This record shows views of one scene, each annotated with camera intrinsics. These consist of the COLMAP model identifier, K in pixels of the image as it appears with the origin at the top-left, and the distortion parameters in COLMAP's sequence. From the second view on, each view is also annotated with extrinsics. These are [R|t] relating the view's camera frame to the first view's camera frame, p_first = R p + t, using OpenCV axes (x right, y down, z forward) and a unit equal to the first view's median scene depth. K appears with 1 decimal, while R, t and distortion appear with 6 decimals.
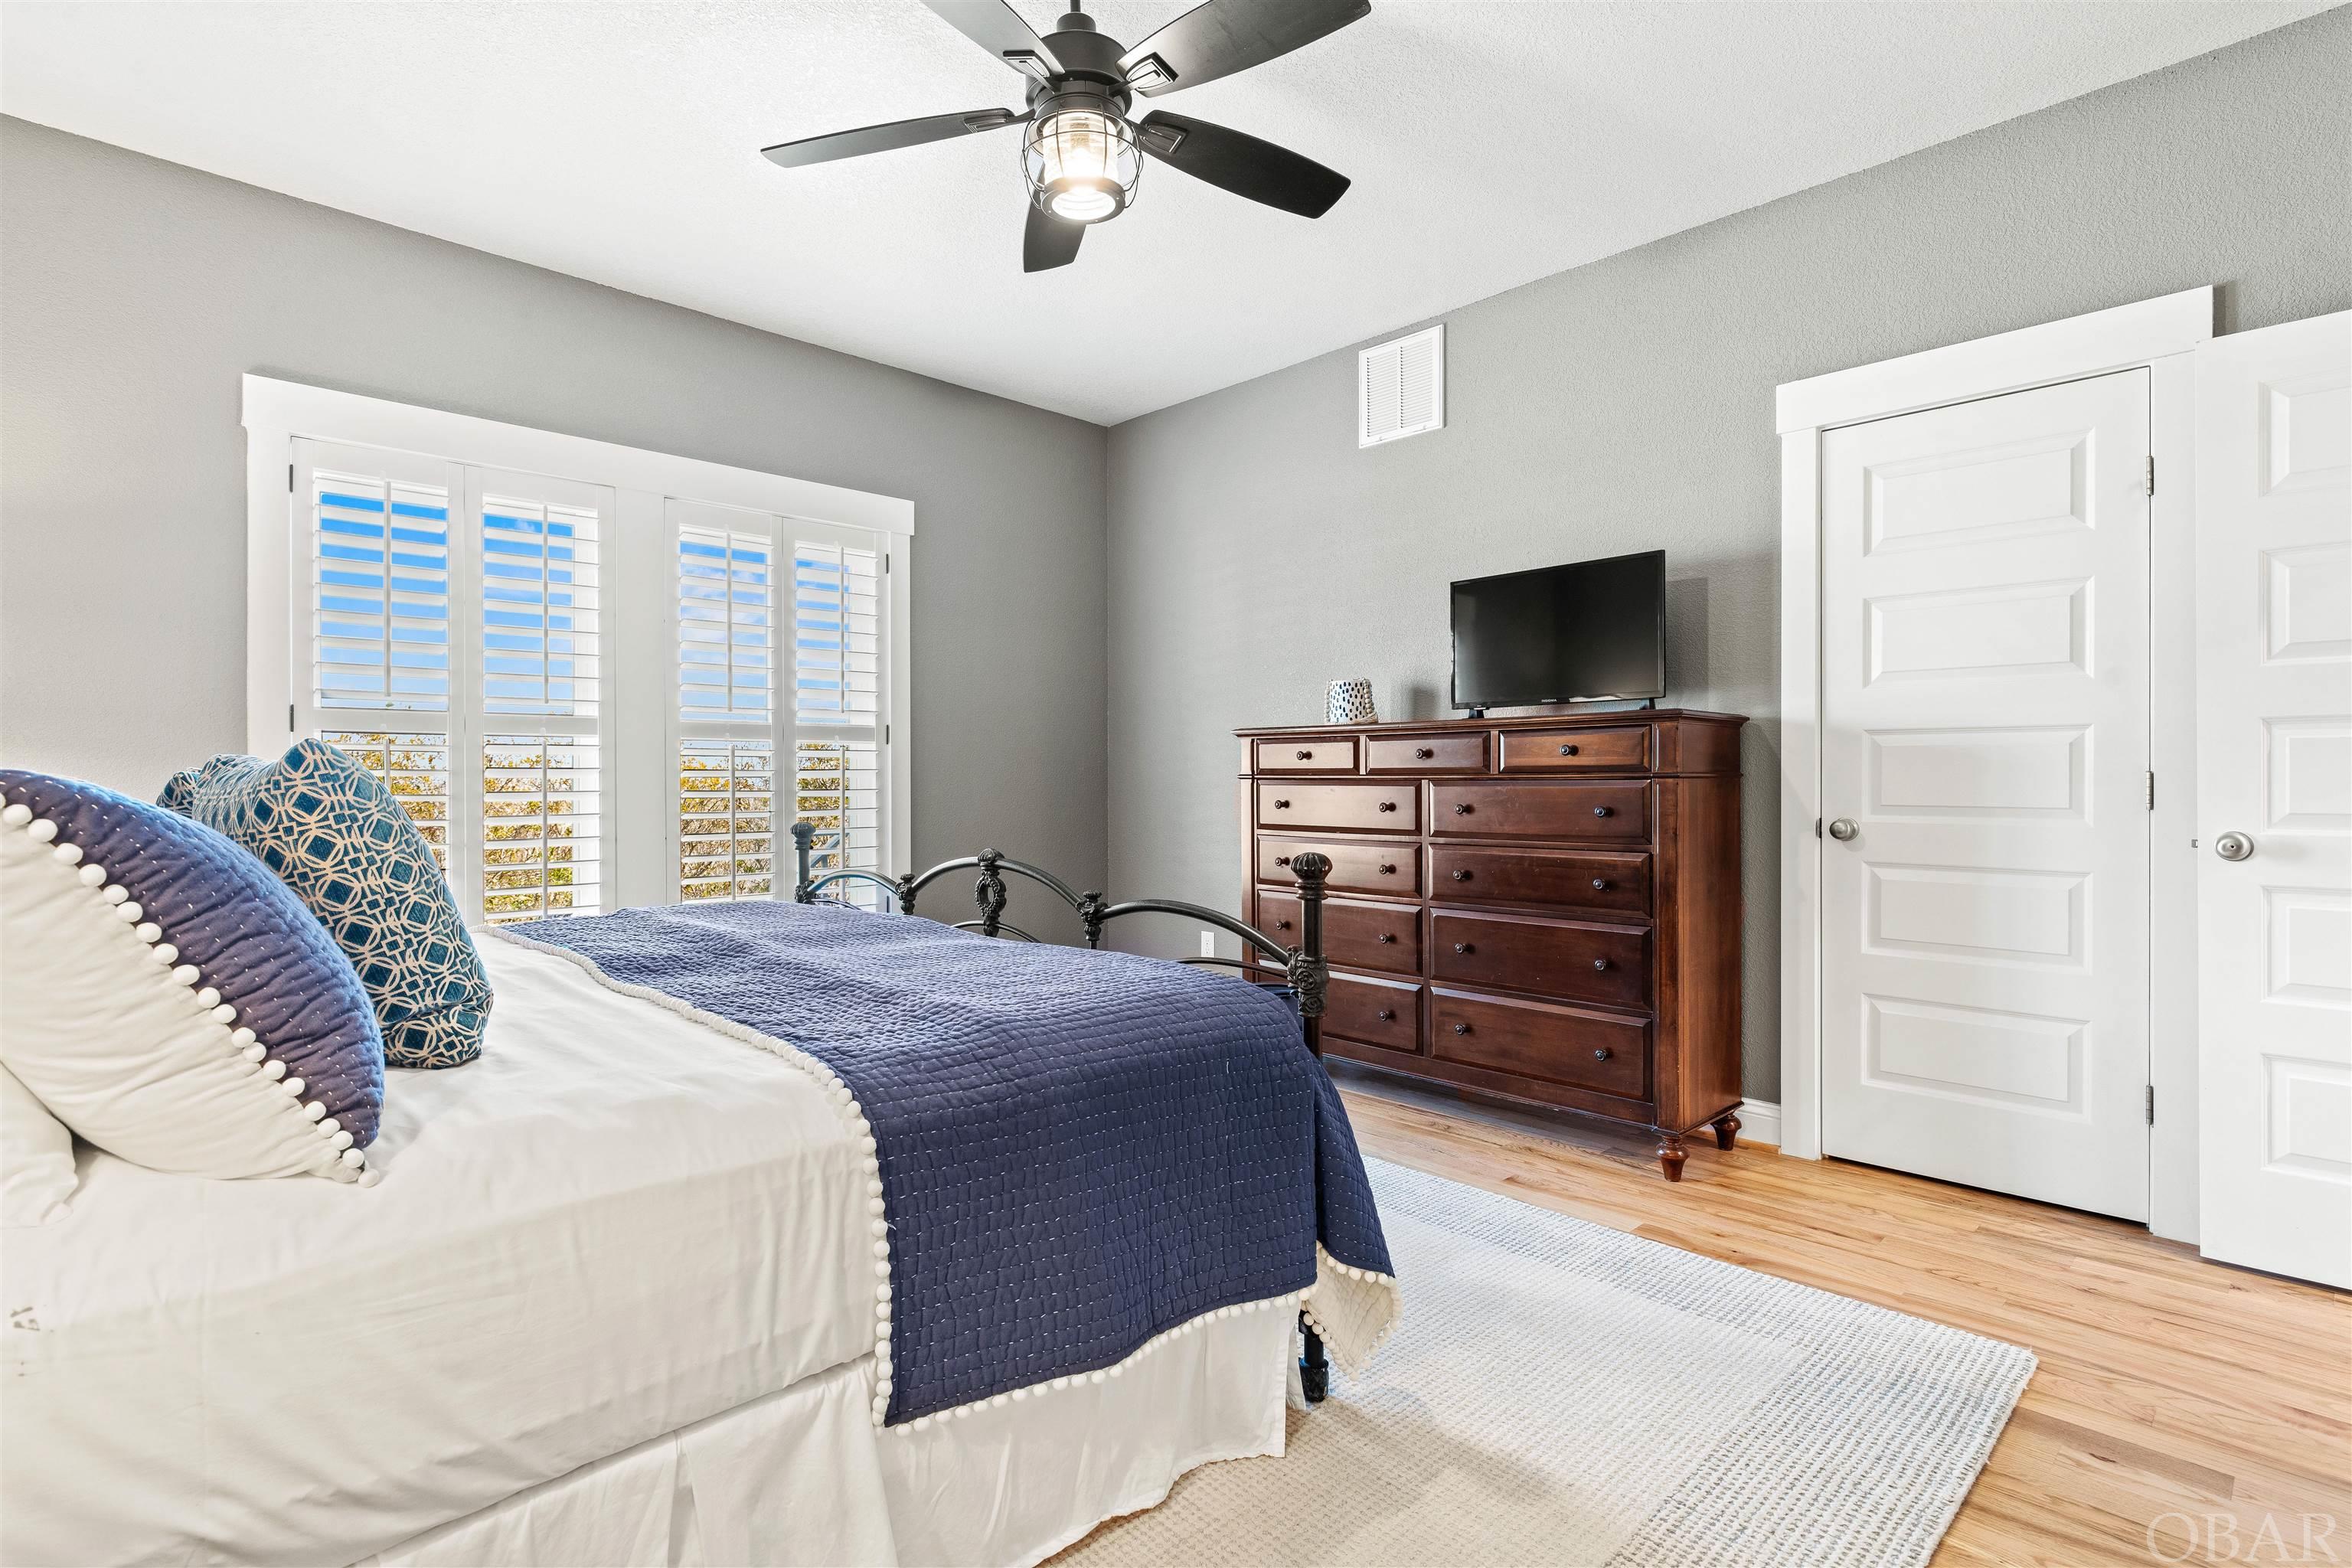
lens RADIAL K [[1134.4, 0, 1170.5], [0, 1134.4, 762.4], [0, 0, 1]] dist [0.000108, 0.000044]
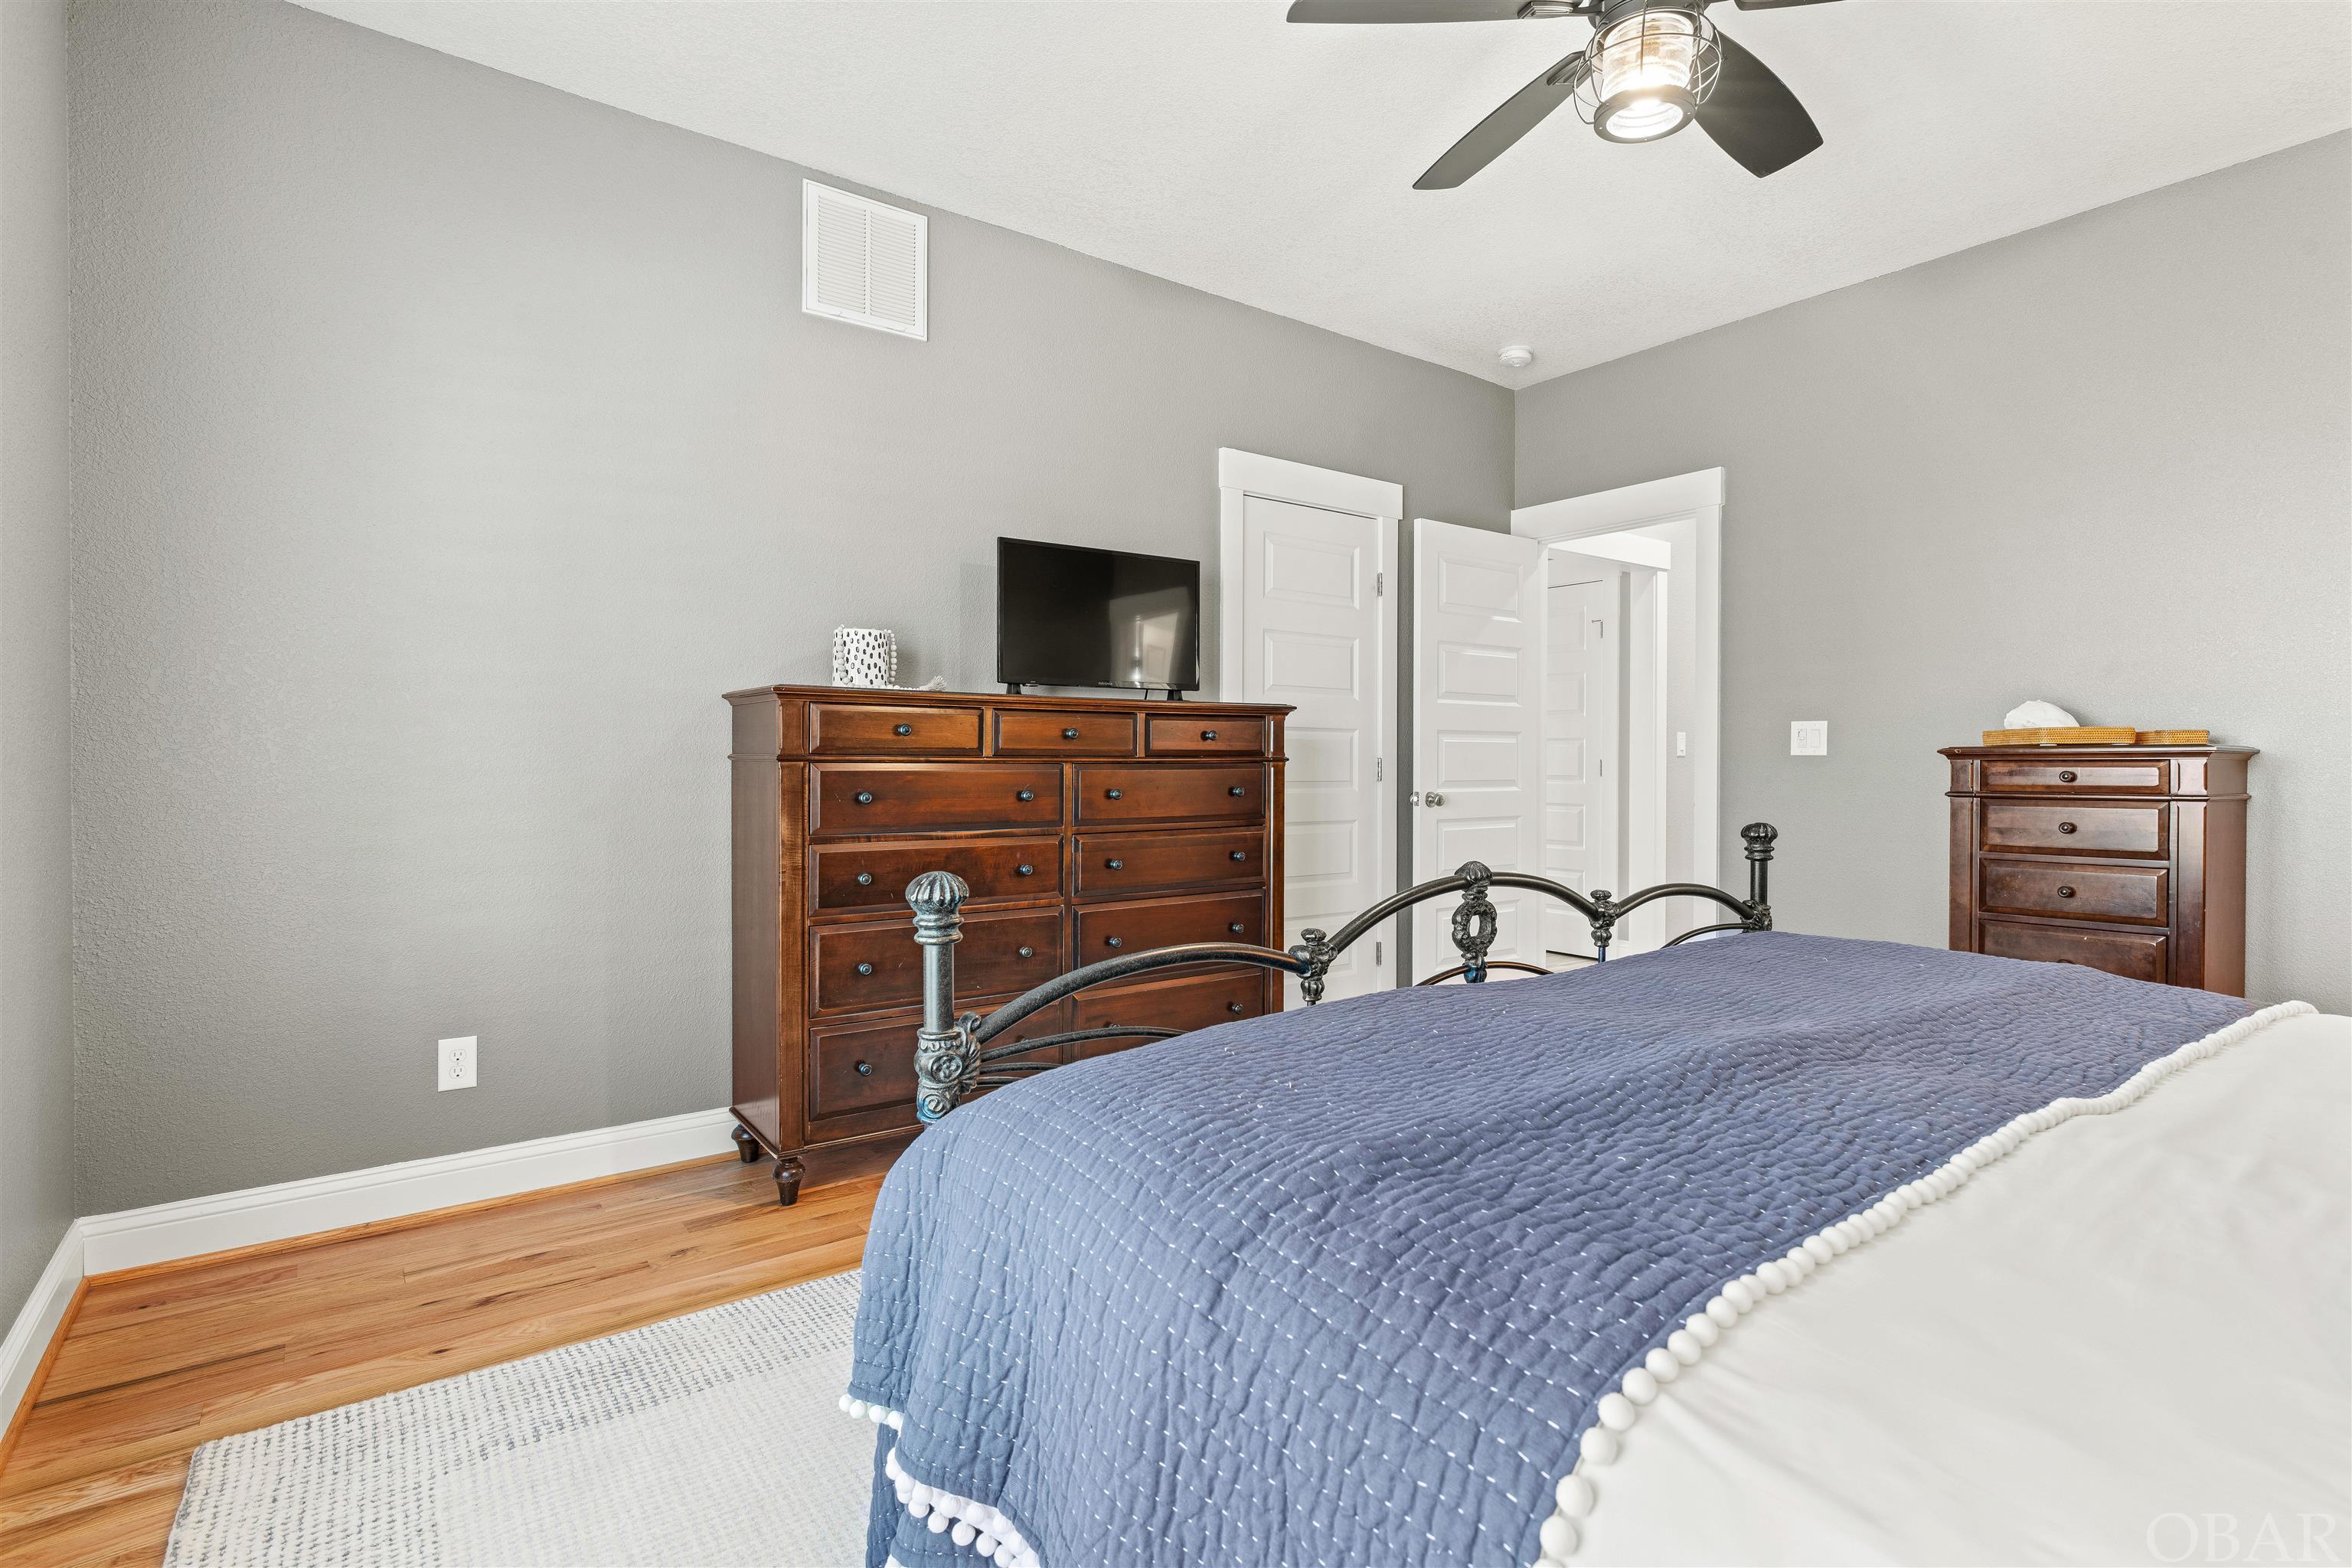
lens RADIAL K [[1134.4, 0, 1170.5], [0, 1134.4, 762.4], [0, 0, 1]] dist [0.000108, 0.000044]
pose [[0.122283, -0.000361, 0.992495, -0.620888], [-0.015884, 0.999871, 0.002321, 0.011216], [-0.992368, -0.016049, 0.122261, 0.781056]]
